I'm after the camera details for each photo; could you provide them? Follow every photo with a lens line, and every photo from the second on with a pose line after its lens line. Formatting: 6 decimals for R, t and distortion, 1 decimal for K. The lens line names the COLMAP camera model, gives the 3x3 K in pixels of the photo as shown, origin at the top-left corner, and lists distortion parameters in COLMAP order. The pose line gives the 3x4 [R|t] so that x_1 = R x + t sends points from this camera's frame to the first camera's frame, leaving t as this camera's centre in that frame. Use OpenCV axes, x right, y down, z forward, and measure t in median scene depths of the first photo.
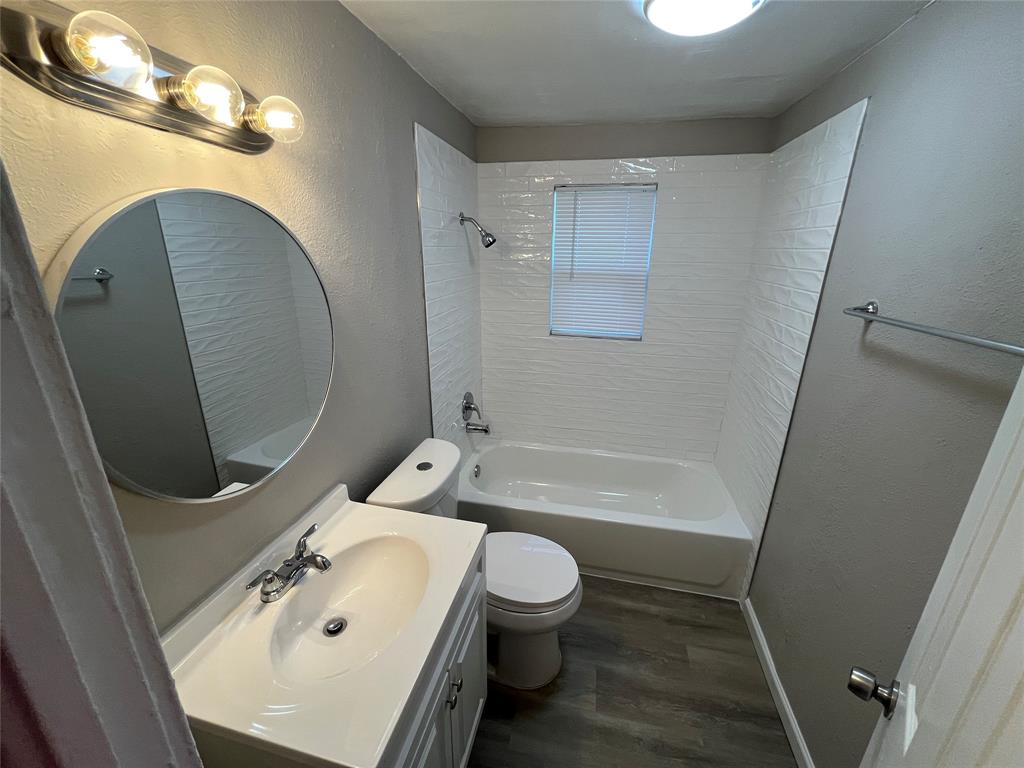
lens RADIAL K [[414.9, 0, 512.0], [0, 414.9, 384.0], [0, 0, 1]] dist [-0.002164, -0.000418]
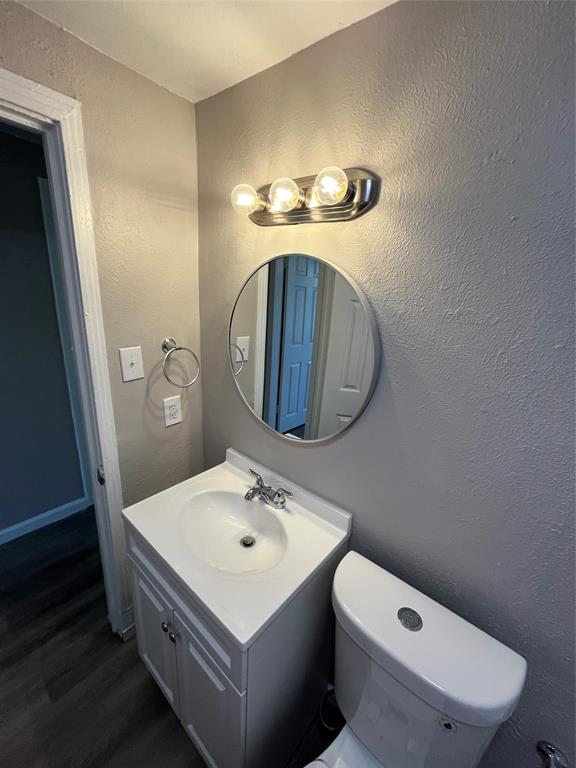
lens RADIAL K [[311.2, 0, 288.0], [0, 311.2, 384.0], [0, 0, 1]] dist [-0.002164, -0.000418]
pose [[-0.456345, 0.213885, -0.863714, 0.342815], [-0.339842, 0.855199, 0.391333, -0.376076], [0.822348, 0.472110, -0.317578, 1.201936]]
